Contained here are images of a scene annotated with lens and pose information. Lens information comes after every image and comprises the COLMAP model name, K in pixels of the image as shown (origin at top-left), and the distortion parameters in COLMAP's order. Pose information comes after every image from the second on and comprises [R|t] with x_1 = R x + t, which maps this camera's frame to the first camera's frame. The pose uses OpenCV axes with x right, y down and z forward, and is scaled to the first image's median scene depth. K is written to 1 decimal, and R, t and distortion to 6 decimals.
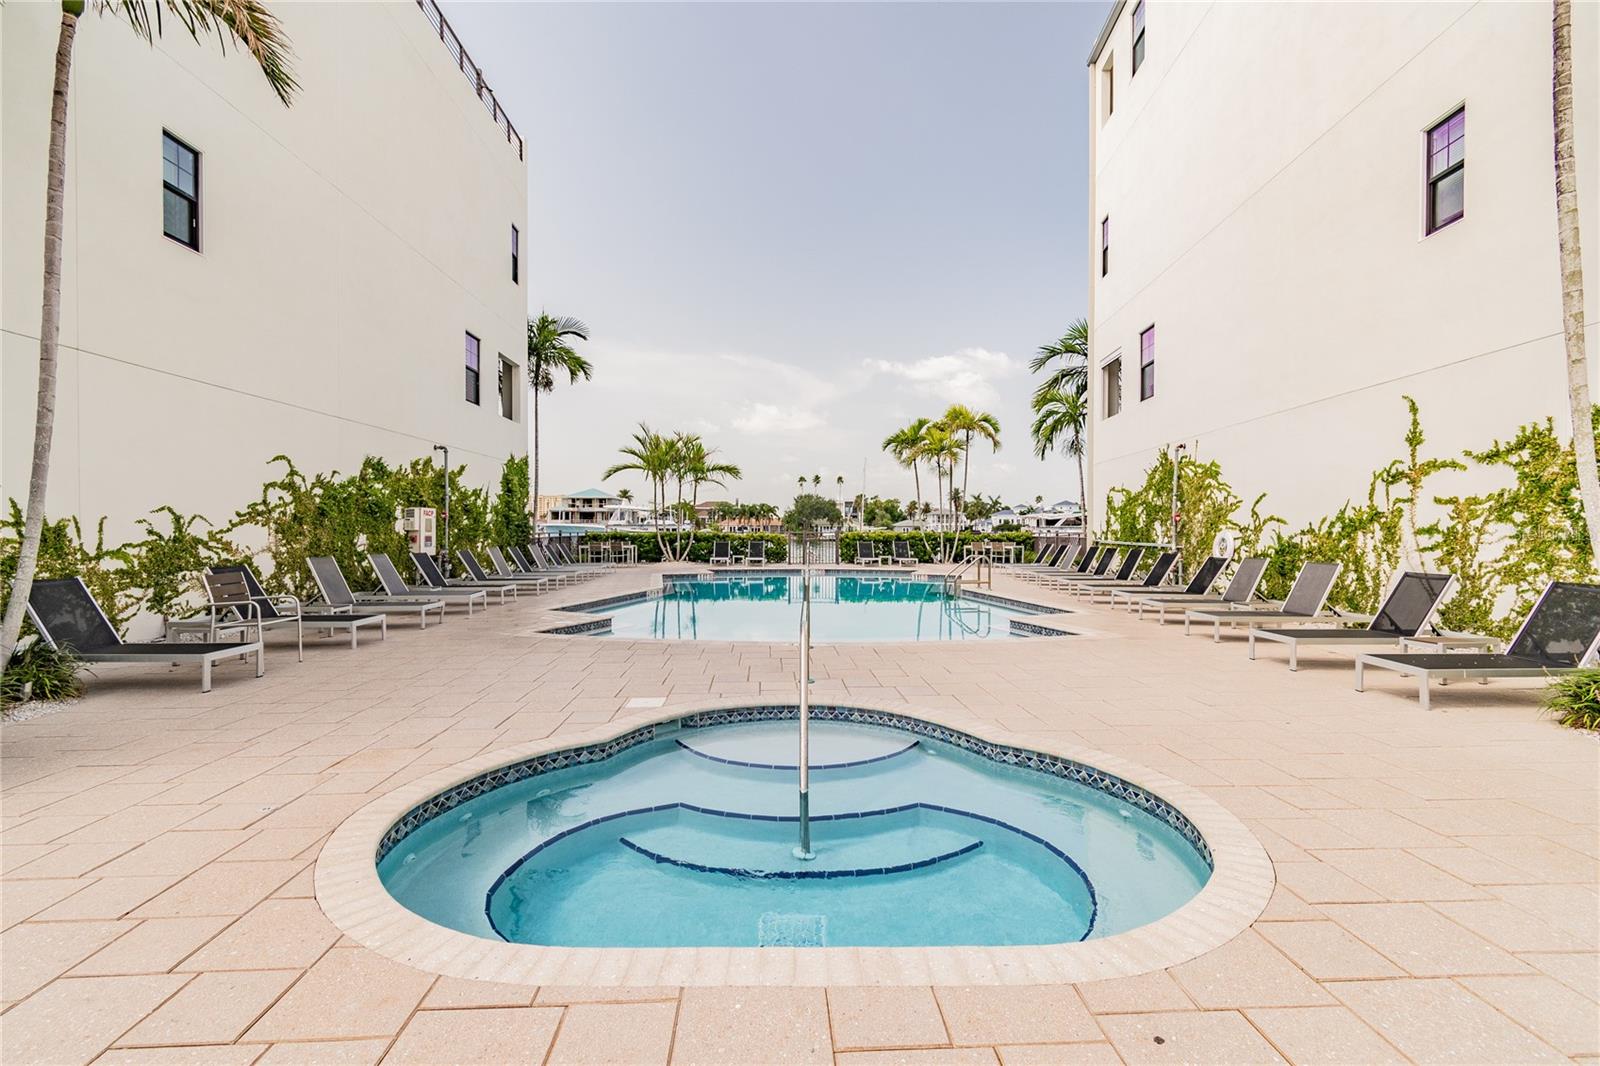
lens RADIAL K [[711.3, 0, 799.8], [0, 711.3, 529.6], [0, 0, 1]] dist [-0.001502, 0.000872]
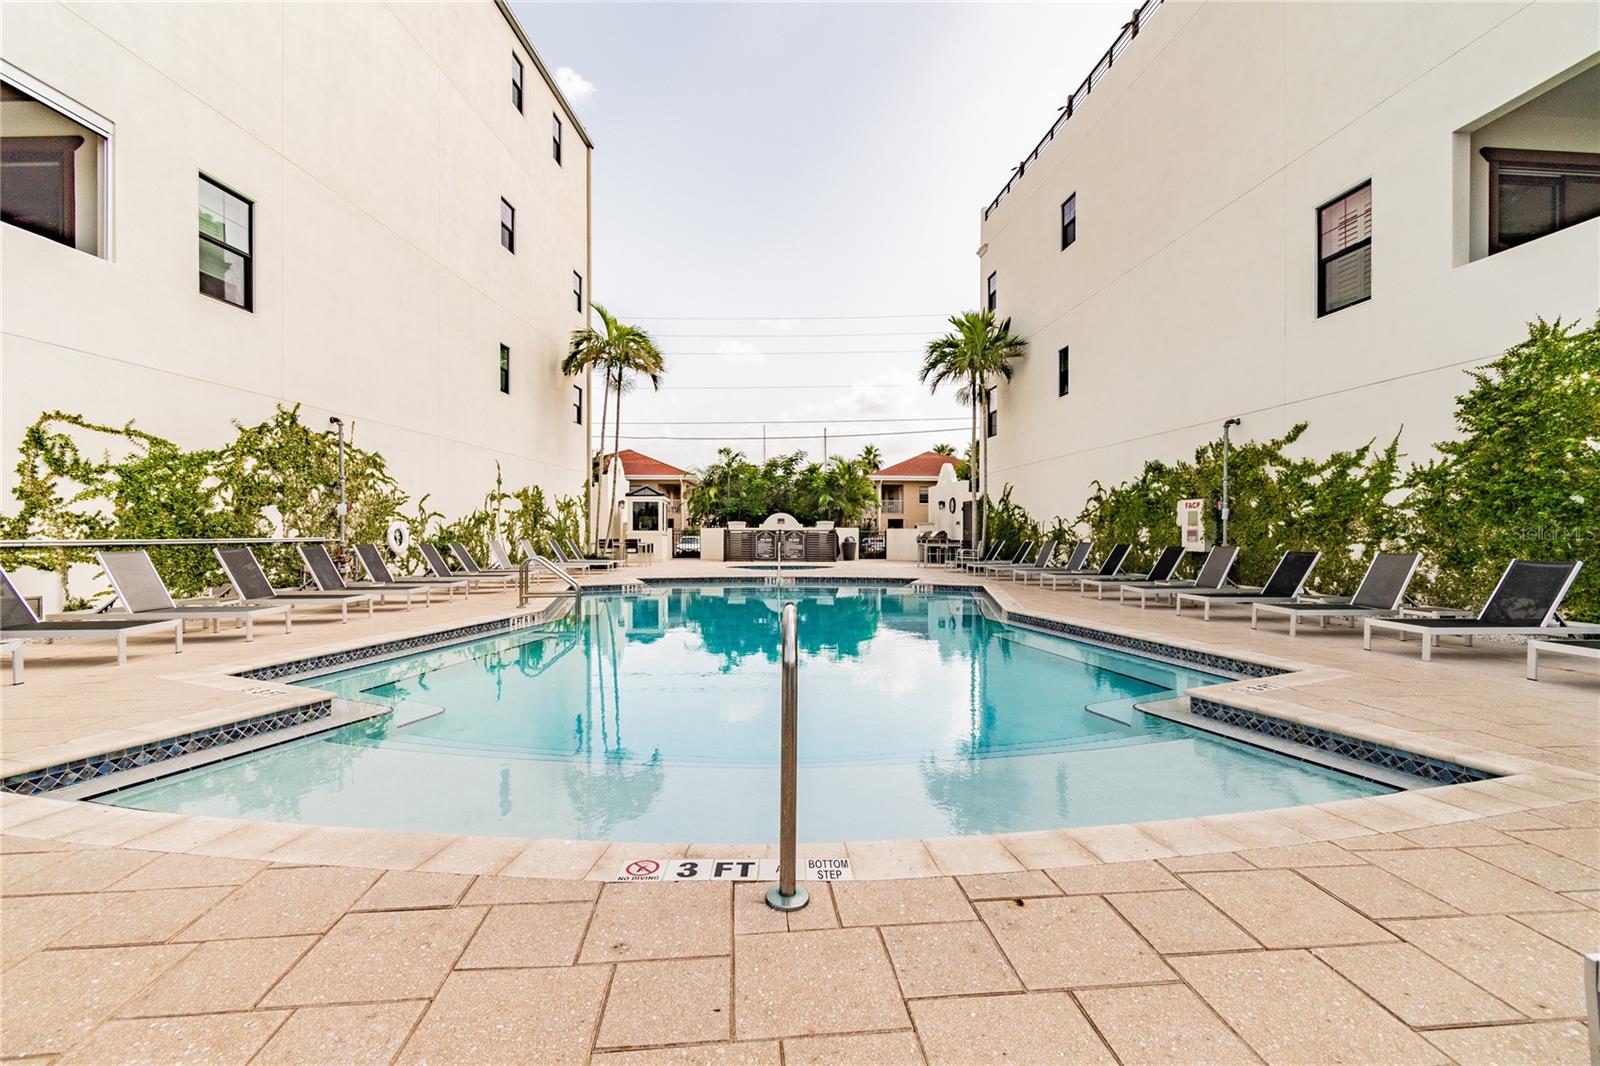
lens RADIAL K [[711.3, 0, 796.2], [0, 711.3, 532.9], [0, 0, 1]] dist [-0.001502, 0.000872]
pose [[-0.999194, -0.003510, -0.039978, 0.032104], [-0.003577, 0.999992, 0.001589, 0.015502], [0.039972, 0.001731, -0.999199, 2.275437]]
